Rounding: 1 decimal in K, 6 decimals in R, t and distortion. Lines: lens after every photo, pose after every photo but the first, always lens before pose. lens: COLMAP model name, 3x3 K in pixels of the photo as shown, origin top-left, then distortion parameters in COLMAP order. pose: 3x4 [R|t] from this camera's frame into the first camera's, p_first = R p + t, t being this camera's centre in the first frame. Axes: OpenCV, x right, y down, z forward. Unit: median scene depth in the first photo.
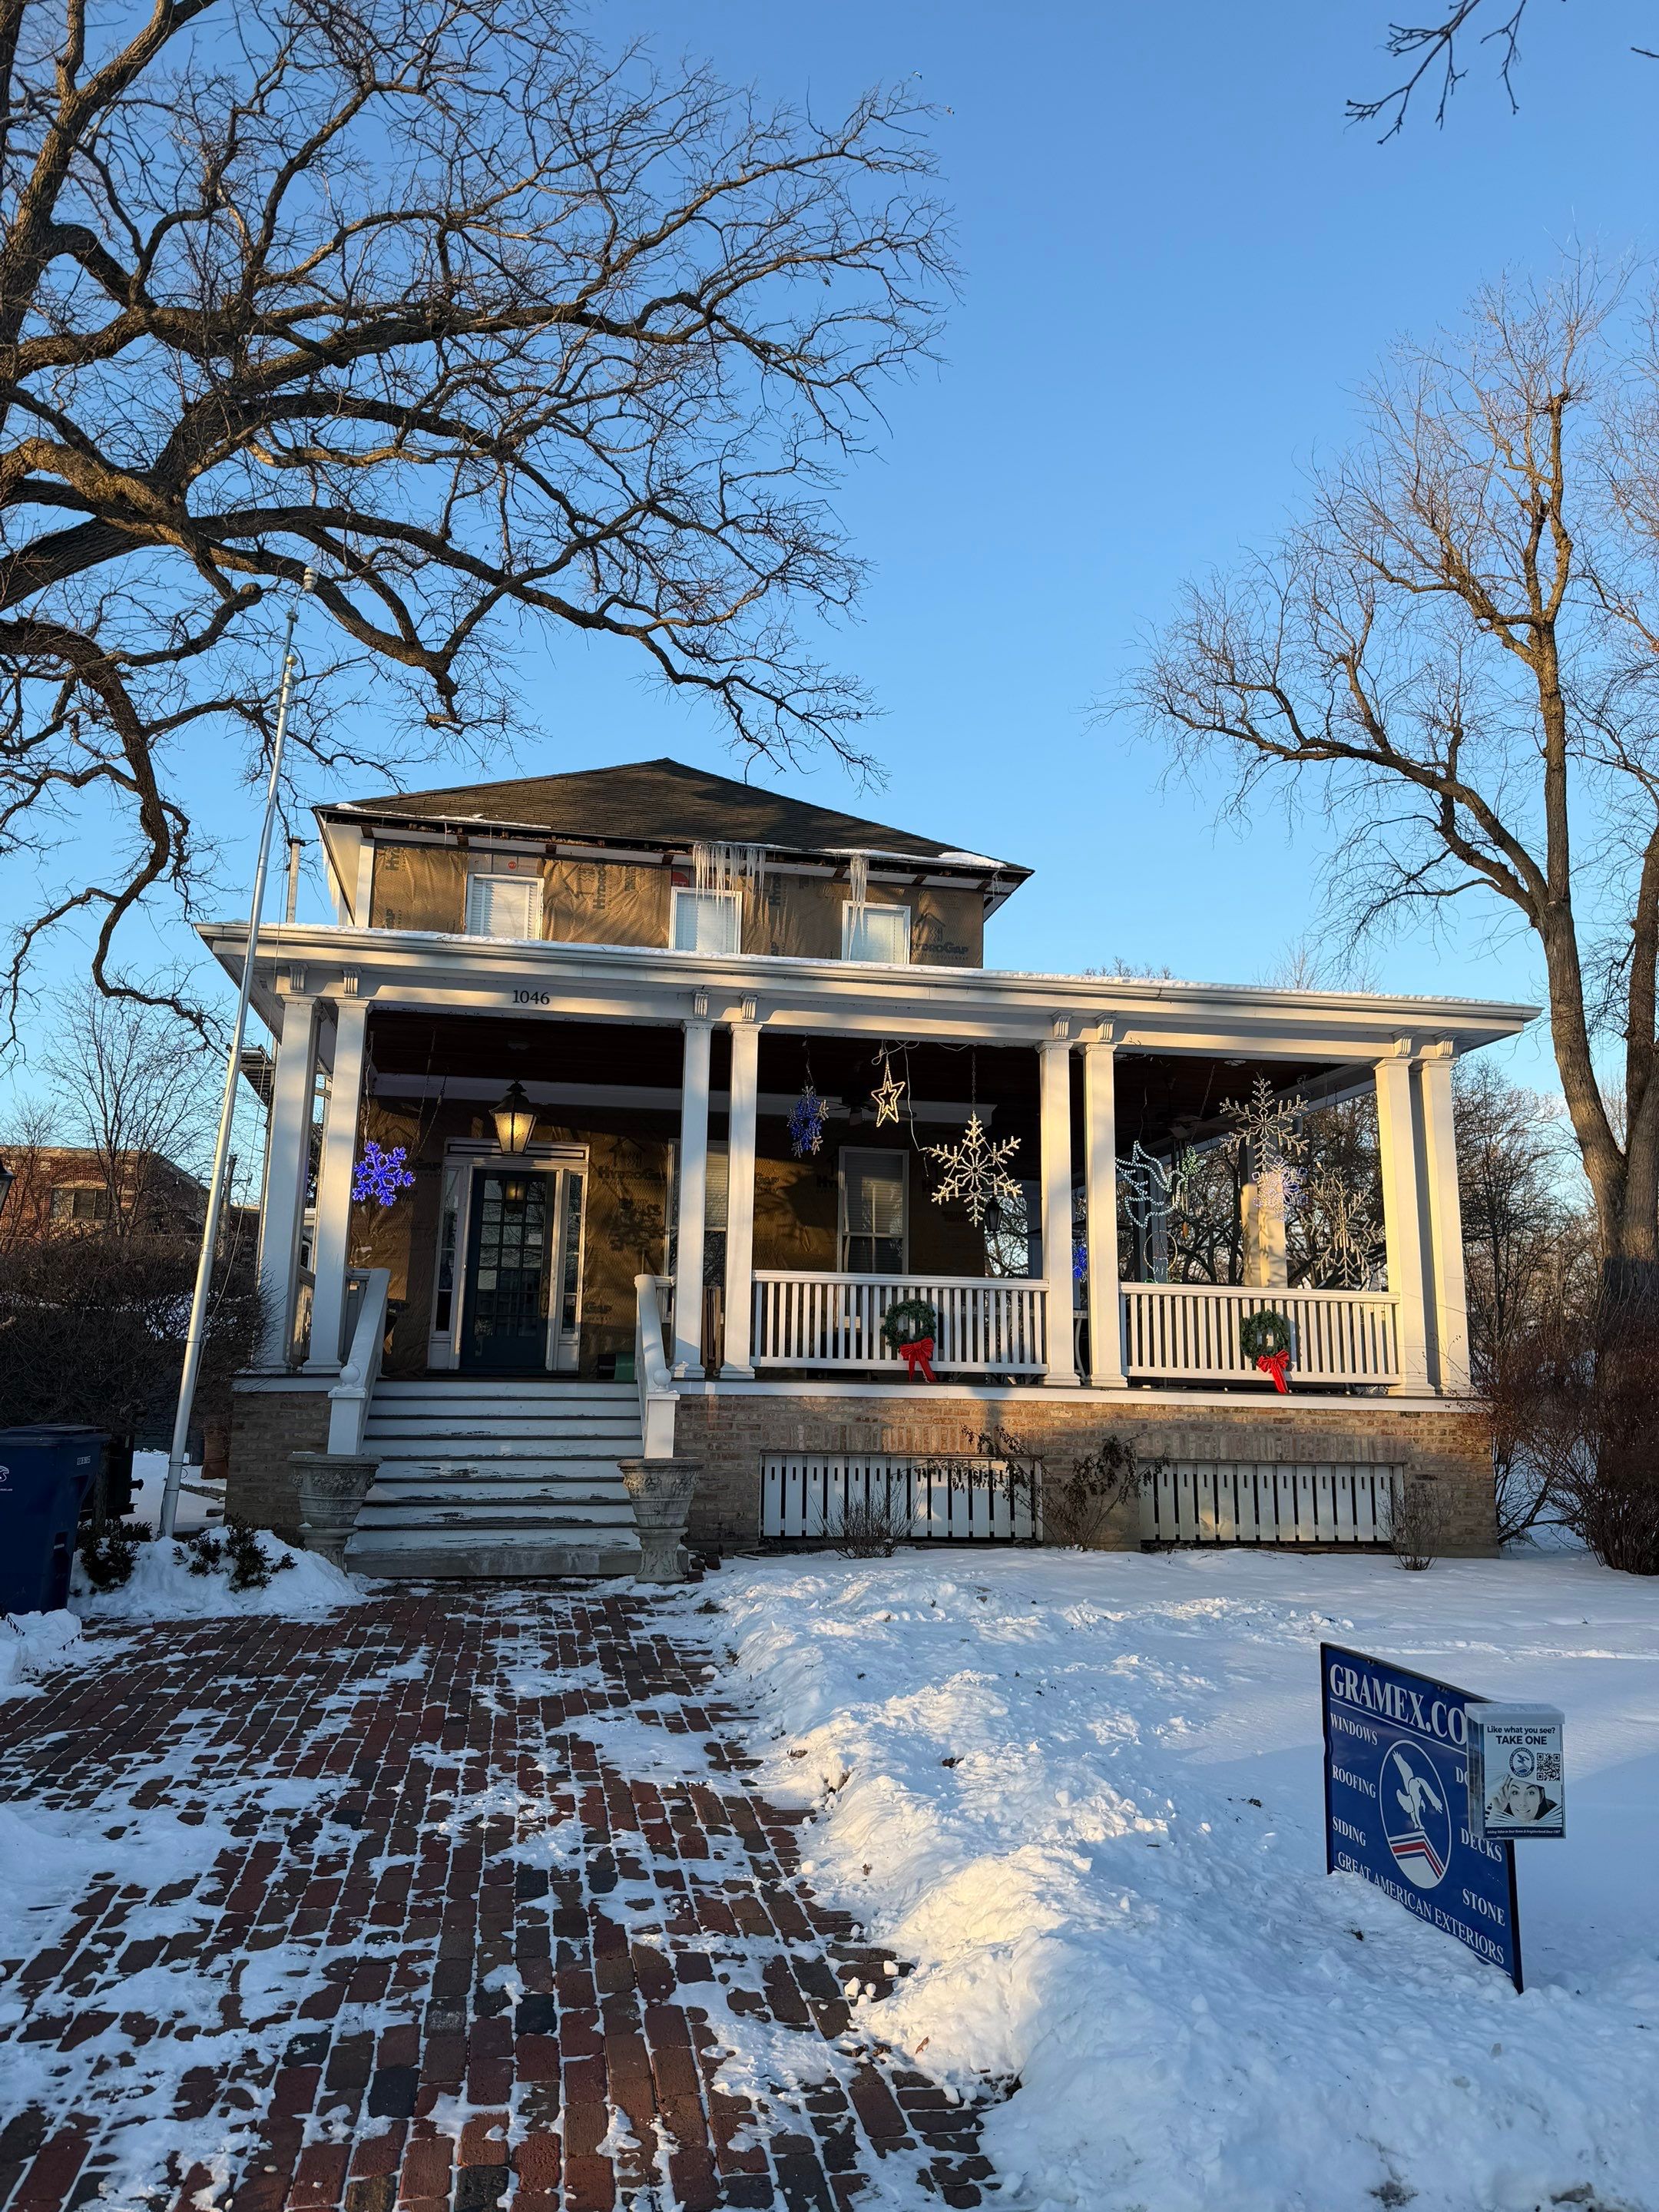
lens RADIAL K [[1564.8, 0, 817.3], [0, 1564.8, 1089.5], [0, 0, 1]] dist [0.160534, -0.254056]
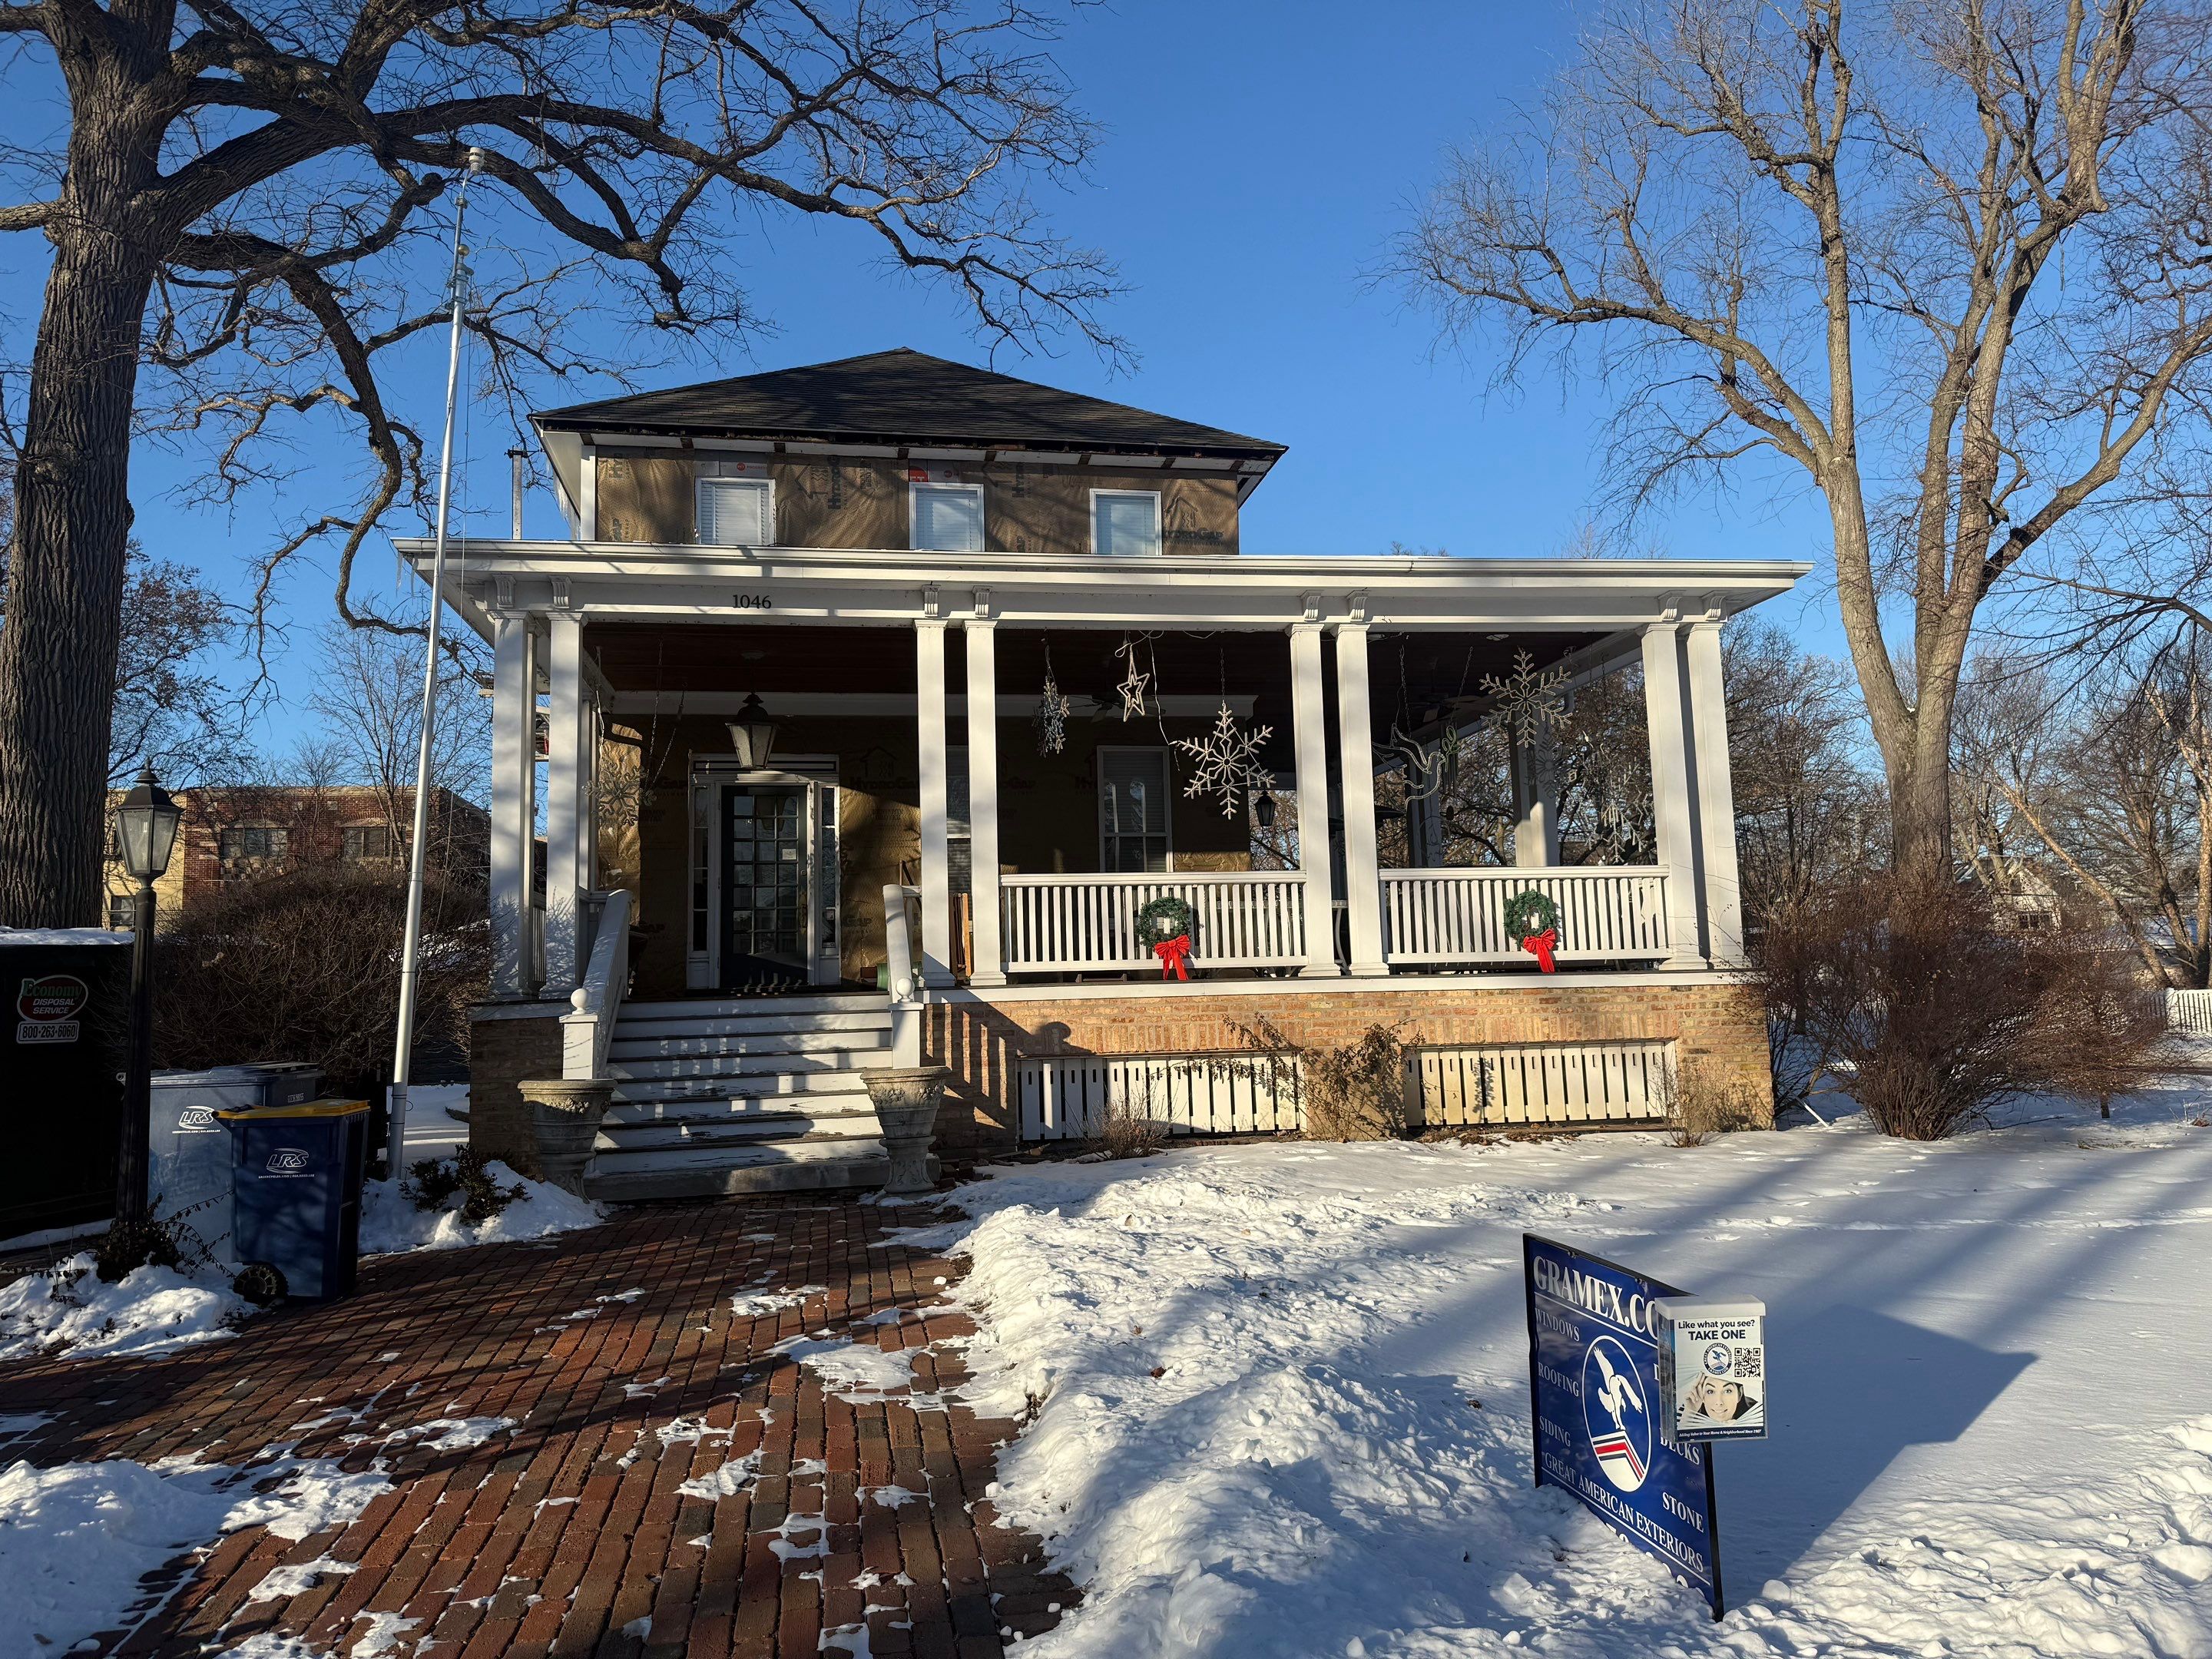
lens RADIAL K [[1562.3, 0, 1106.4], [0, 1562.3, 817.9], [0, 0, 1]] dist [0.132026, -0.179959]
pose [[0.998844, -0.047056, -0.009768, 0.033337], [0.047666, 0.995946, 0.076281, 0.008615], [0.006139, -0.076658, 0.997039, 0.035642]]
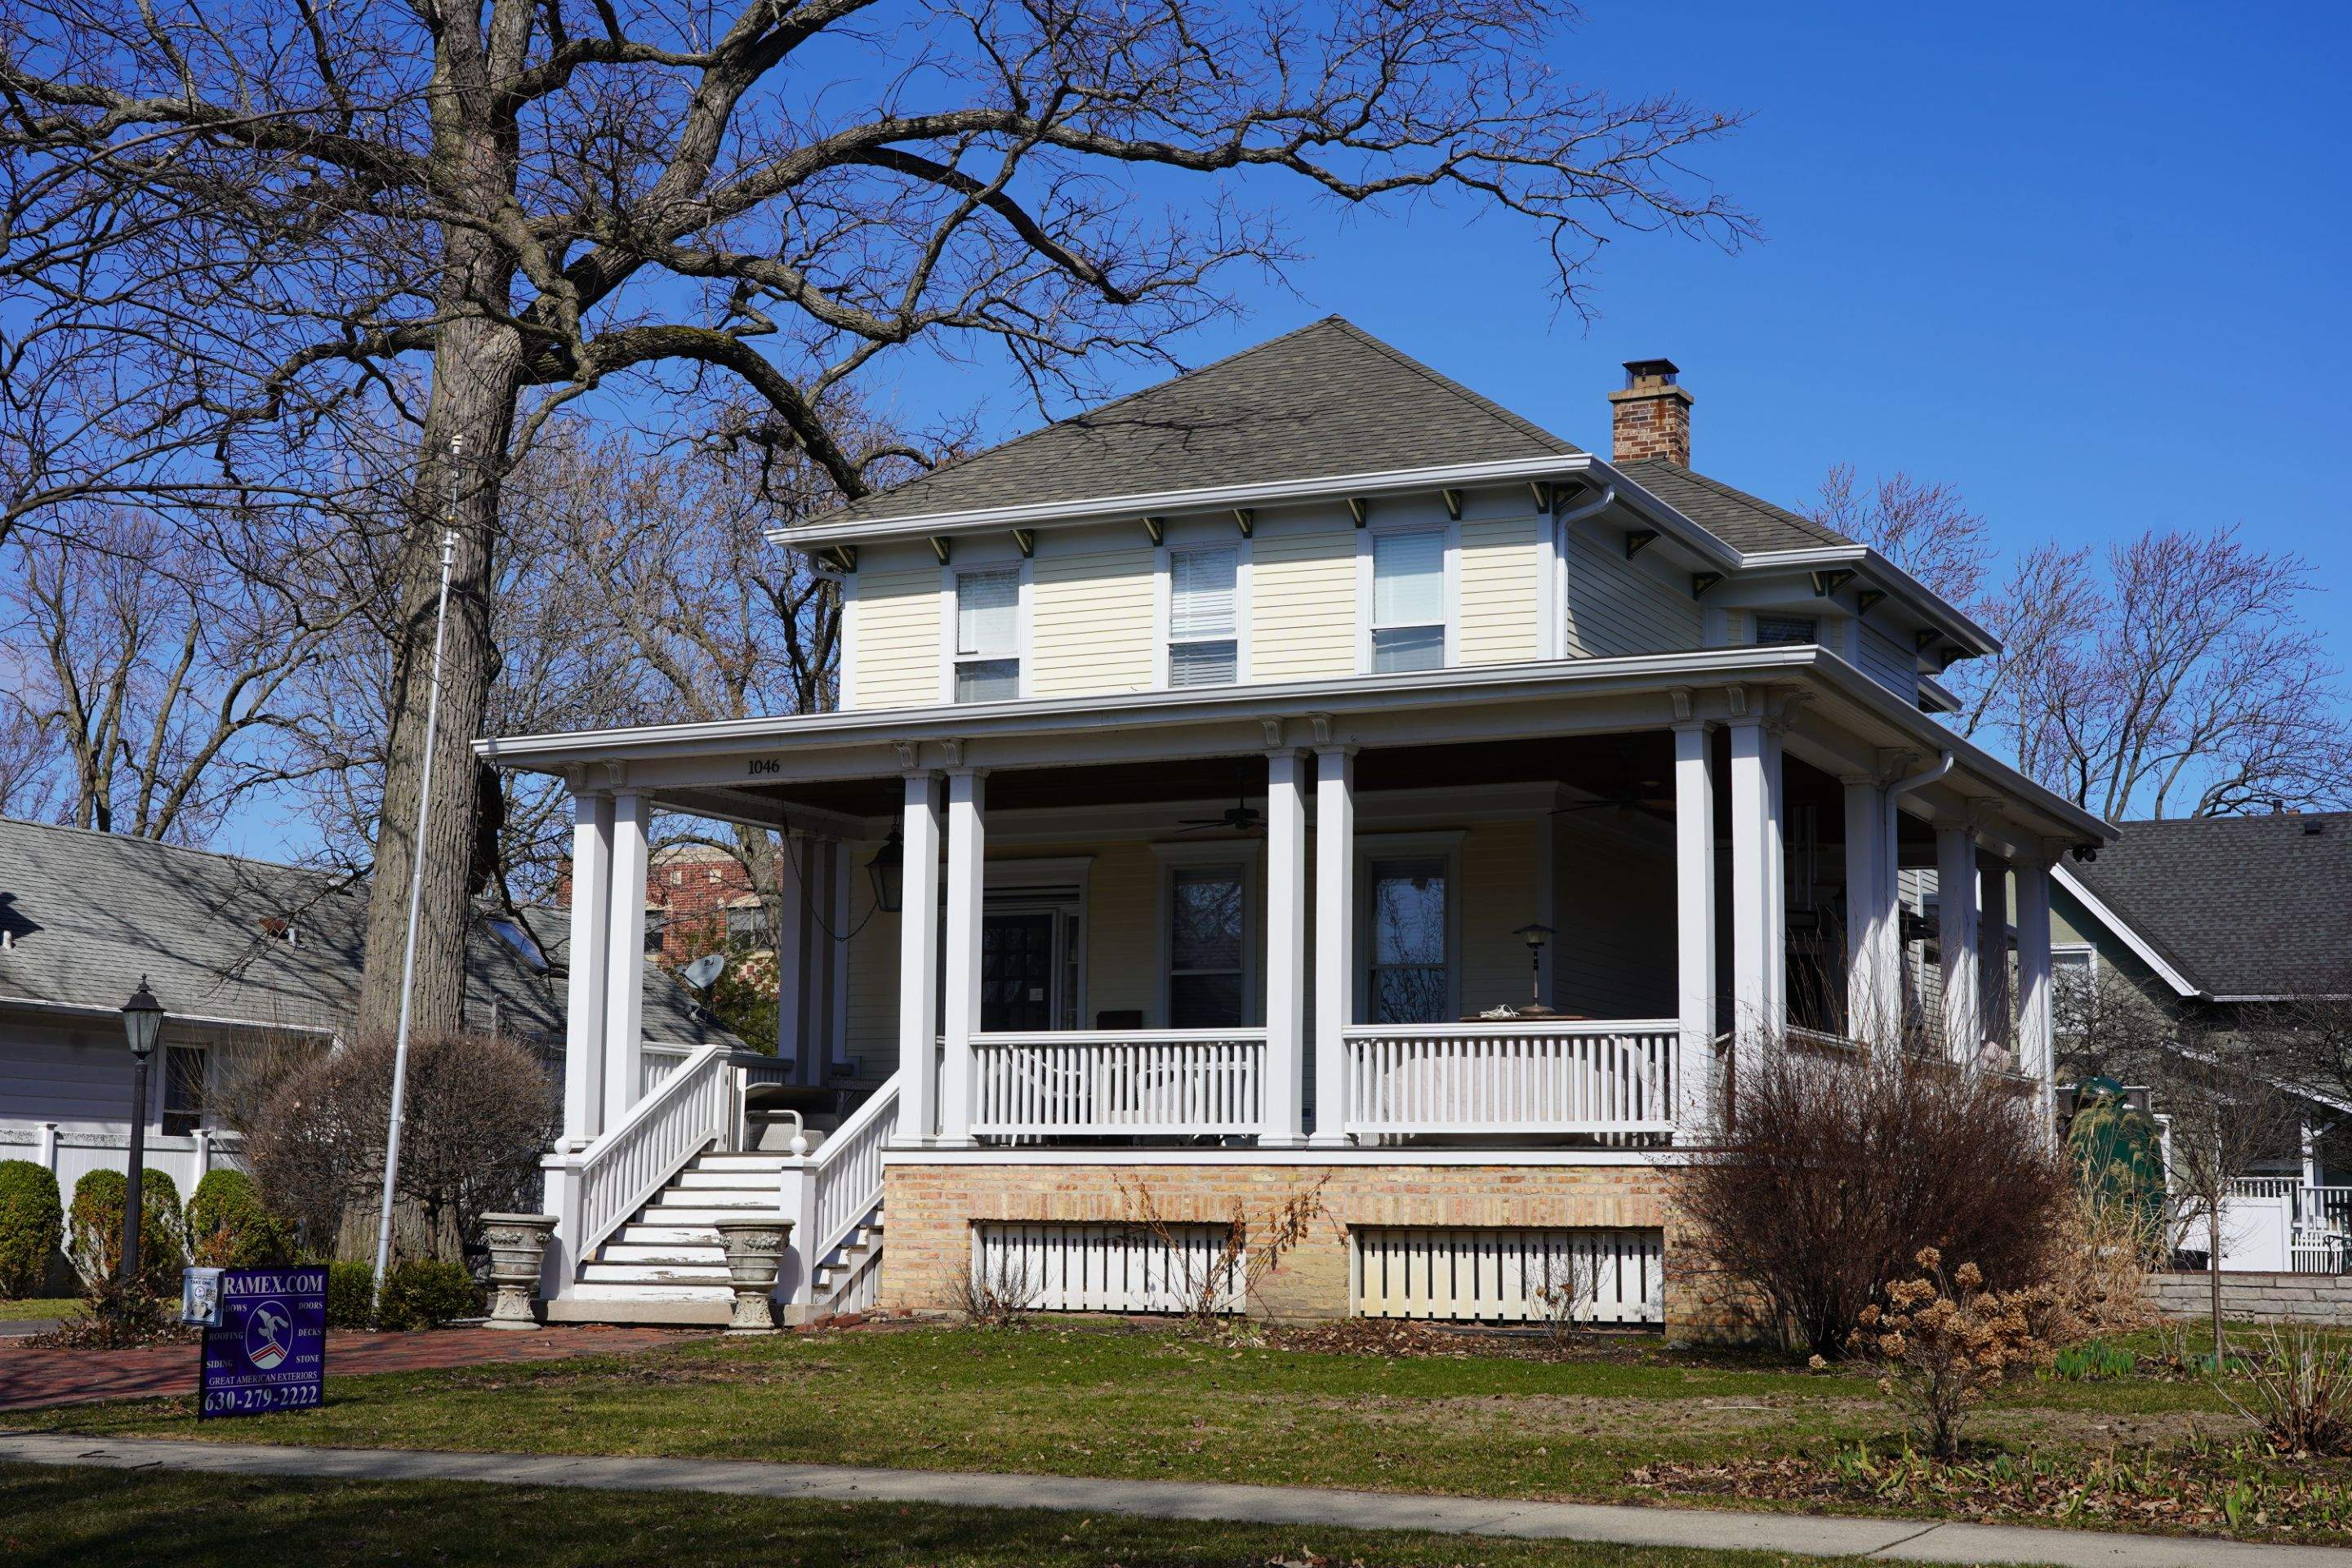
lens RADIAL K [[3284.3, 0, 1176.0], [0, 3284.3, 784.0], [0, 0, 1]] dist [-0.007467, -0.035392]
pose [[0.806764, -0.086607, -0.584492, 1.120921], [0.120112, 0.992584, 0.018714, -0.050059], [0.578536, -0.085302, 0.811184, -0.466679]]
